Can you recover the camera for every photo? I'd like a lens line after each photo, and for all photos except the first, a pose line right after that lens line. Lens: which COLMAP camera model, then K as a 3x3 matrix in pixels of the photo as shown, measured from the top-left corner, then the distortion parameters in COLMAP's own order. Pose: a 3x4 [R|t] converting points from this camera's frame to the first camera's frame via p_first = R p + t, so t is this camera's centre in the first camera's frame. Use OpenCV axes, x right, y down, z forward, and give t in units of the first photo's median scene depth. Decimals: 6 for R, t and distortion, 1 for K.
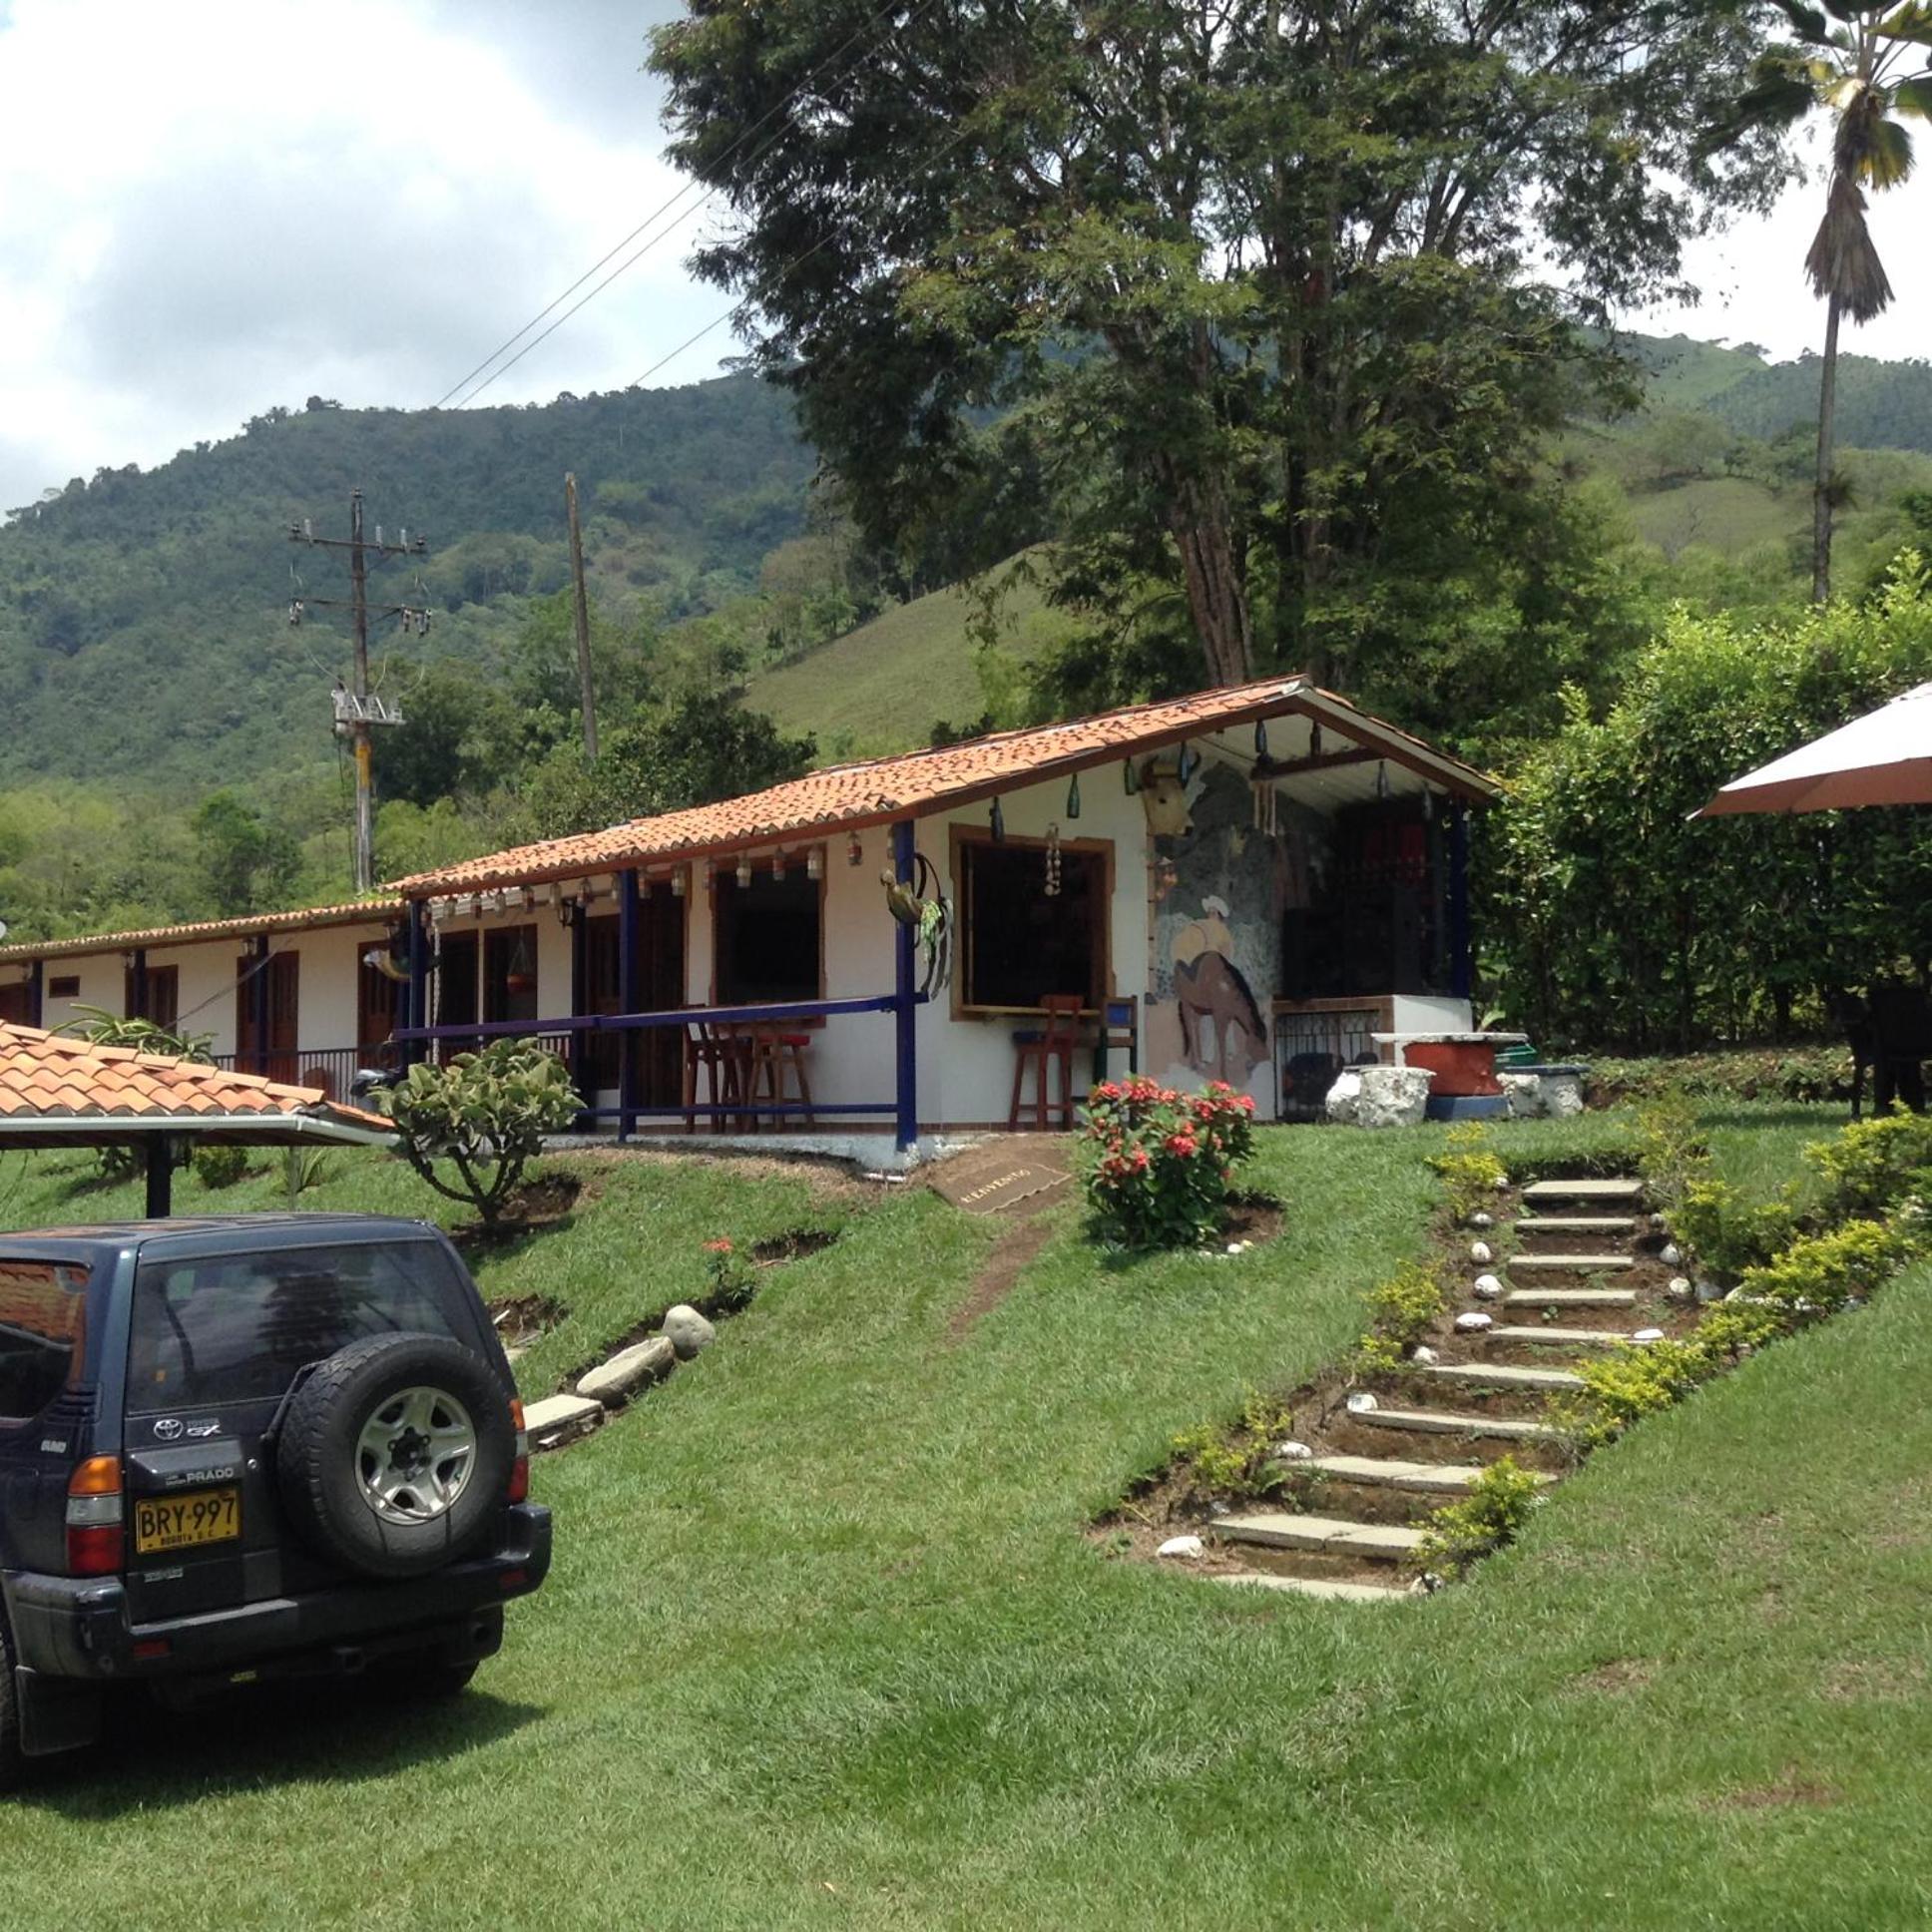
lens RADIAL K [[2325.4, 0, 937.4], [0, 2325.4, 986.5], [0, 0, 1]] dist [0.267473, -0.684567]
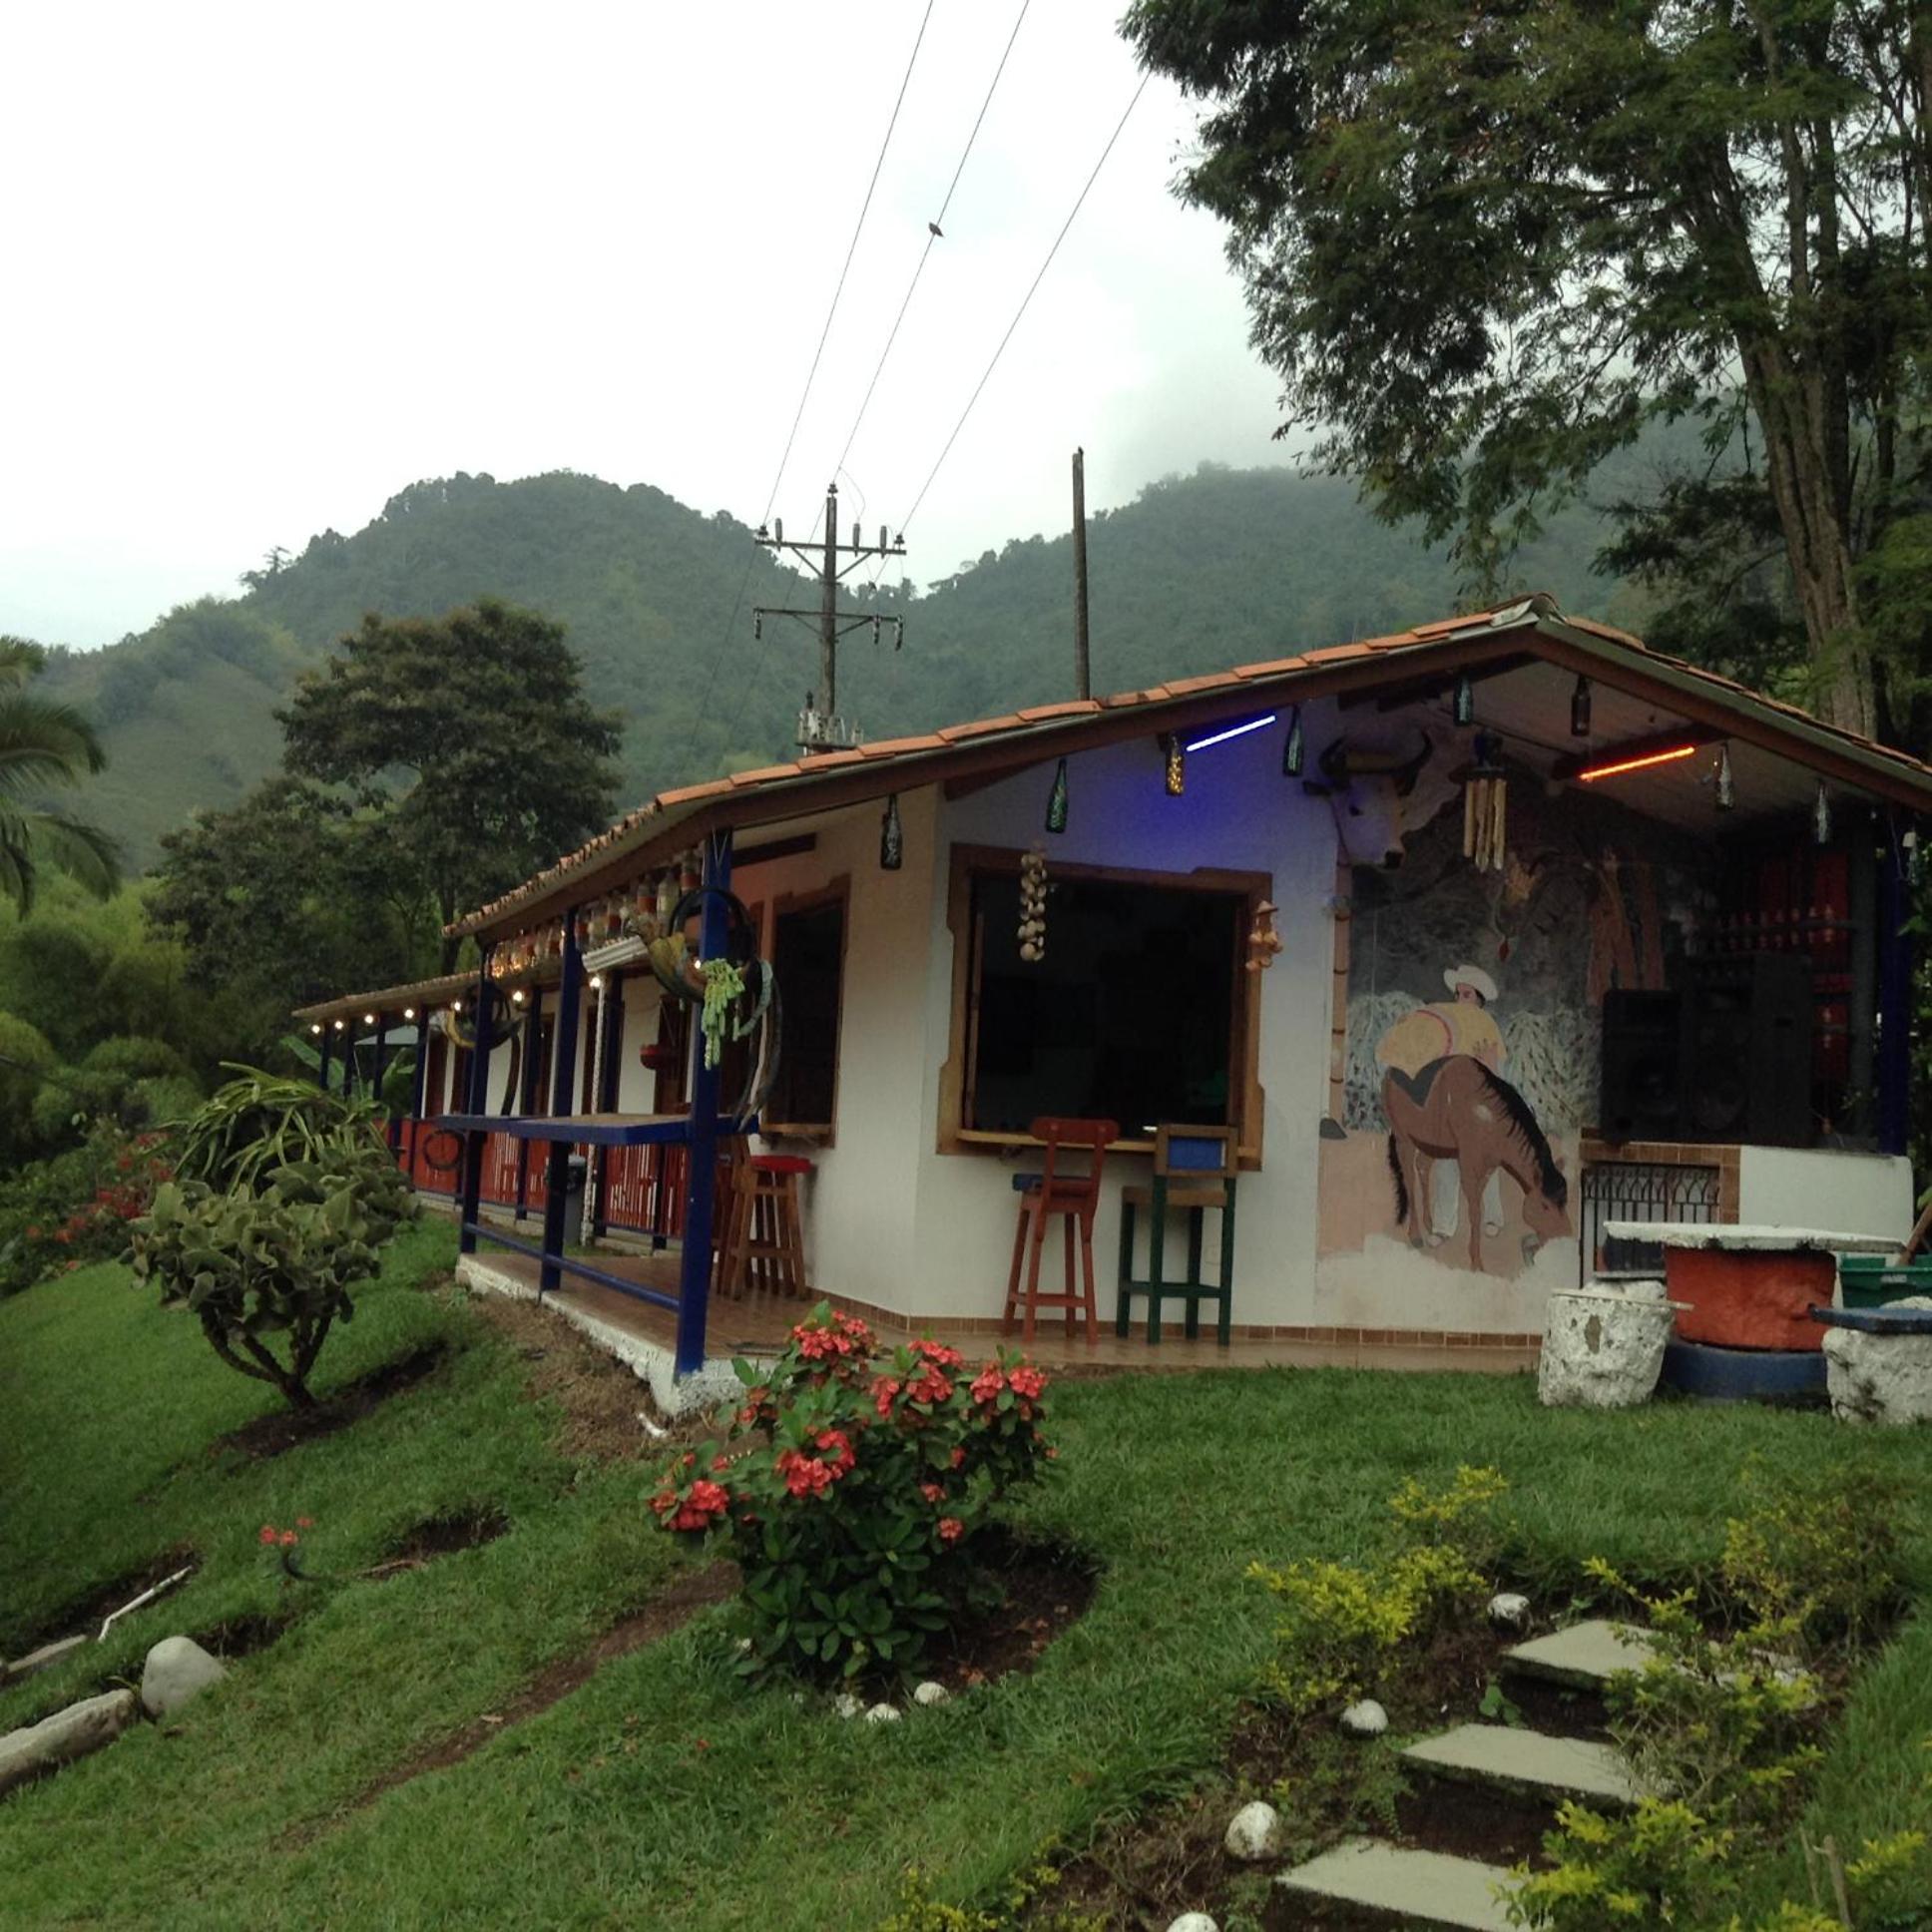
lens RADIAL K [[2227.9, 0, 966.0], [0, 2227.9, 966.0], [0, 0, 1]] dist [0.166882, -0.570278]
pose [[0.920822, 0.024634, -0.389205, 0.226776], [-0.034797, 0.999212, -0.019083, -0.022687], [0.388429, 0.031115, 0.920953, 0.400249]]
